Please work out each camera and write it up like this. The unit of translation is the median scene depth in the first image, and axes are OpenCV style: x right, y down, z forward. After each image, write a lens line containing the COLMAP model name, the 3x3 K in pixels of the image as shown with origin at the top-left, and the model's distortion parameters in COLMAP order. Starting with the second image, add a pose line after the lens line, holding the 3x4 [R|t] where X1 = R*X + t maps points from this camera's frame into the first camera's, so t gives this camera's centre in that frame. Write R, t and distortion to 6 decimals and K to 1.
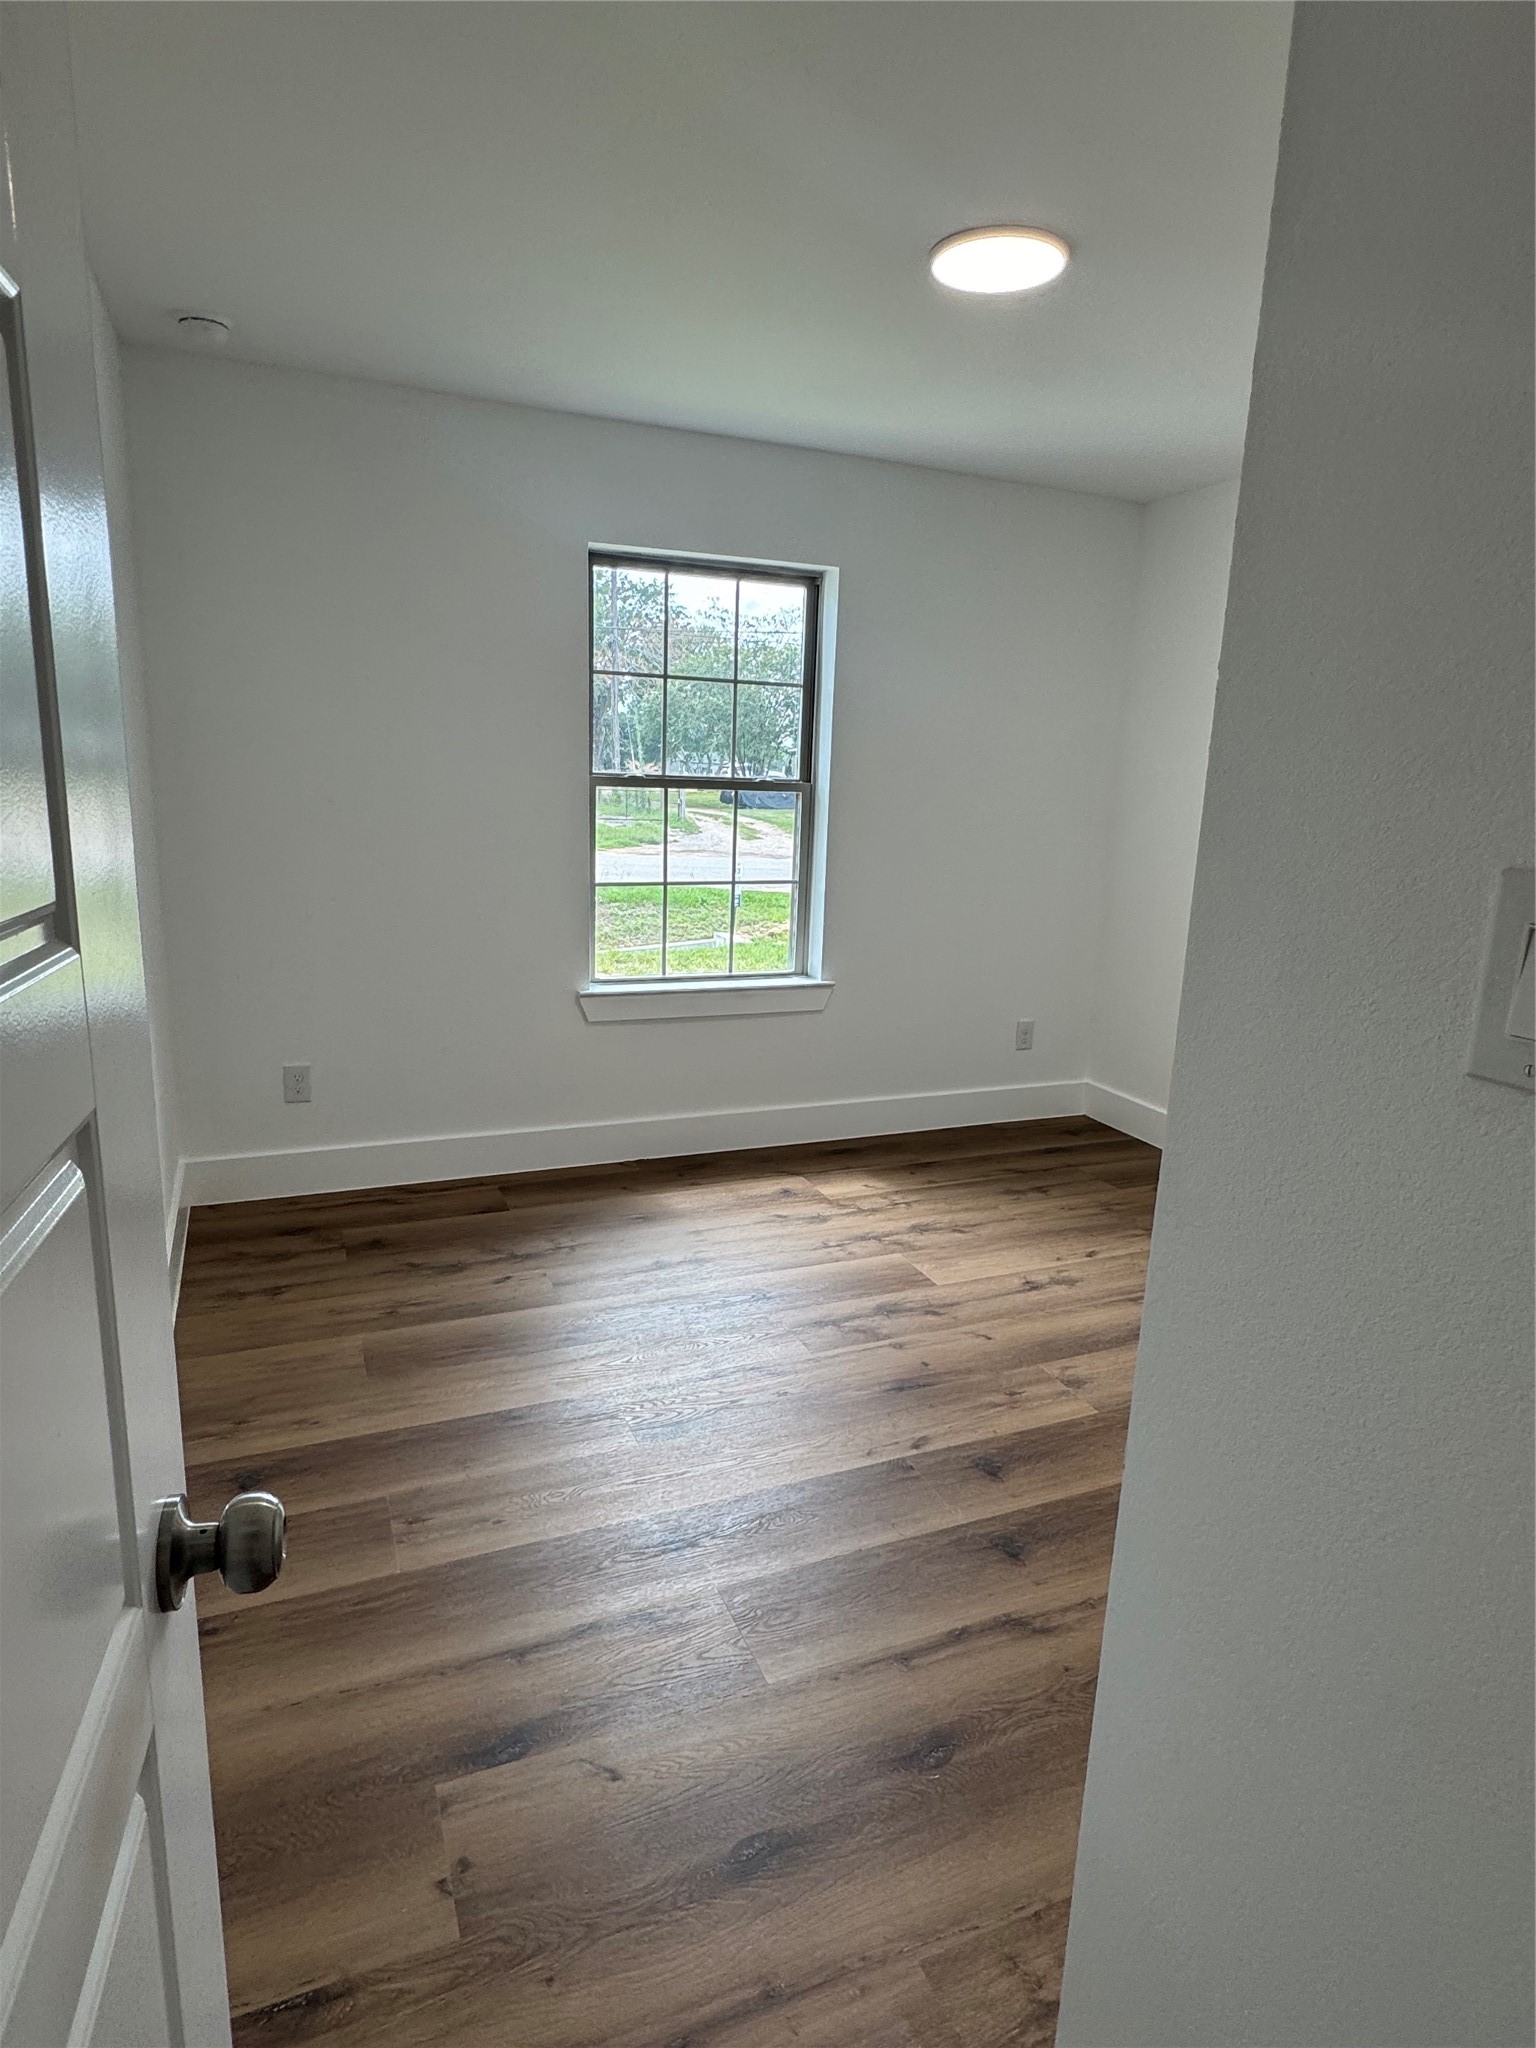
lens RADIAL K [[1154.8, 0, 764.0], [0, 1154.8, 1028.6], [0, 0, 1]] dist [0.000891, 0.000592]
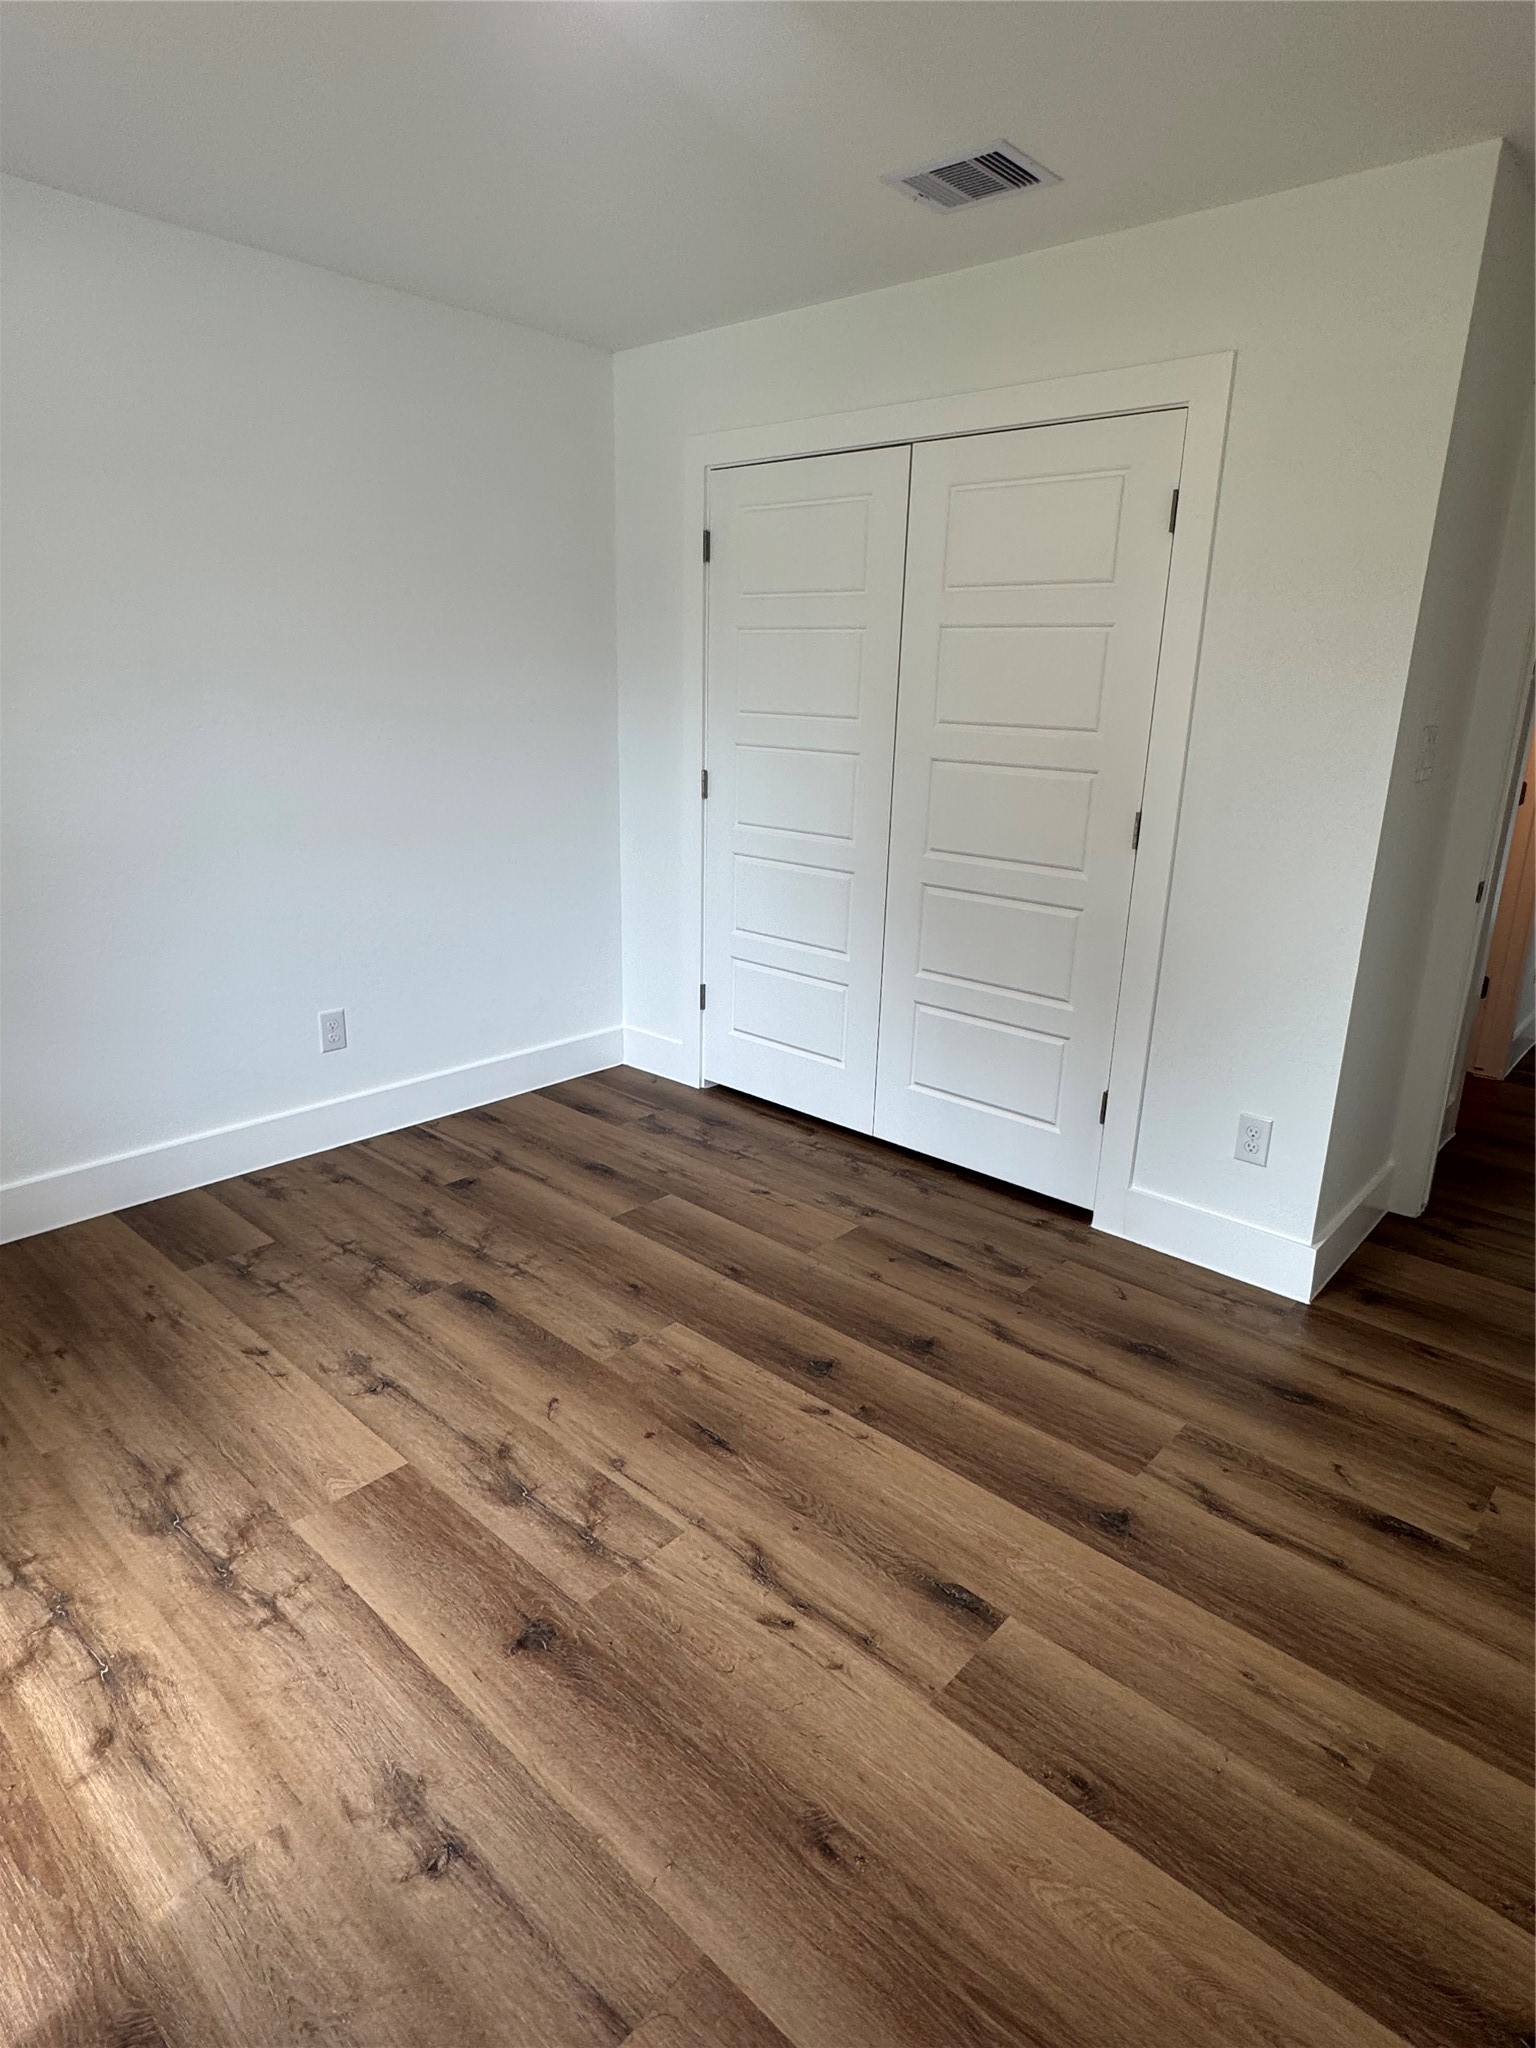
lens RADIAL K [[1156.7, 0, 768.0], [0, 1156.7, 1024.0], [0, 0, 1]] dist [0.001927, -0.000823]
pose [[-0.428474, -0.300533, 0.852109, -0.477636], [0.157364, 0.903830, 0.397903, -0.264992], [-0.889745, 0.304583, -0.339975, 1.074599]]
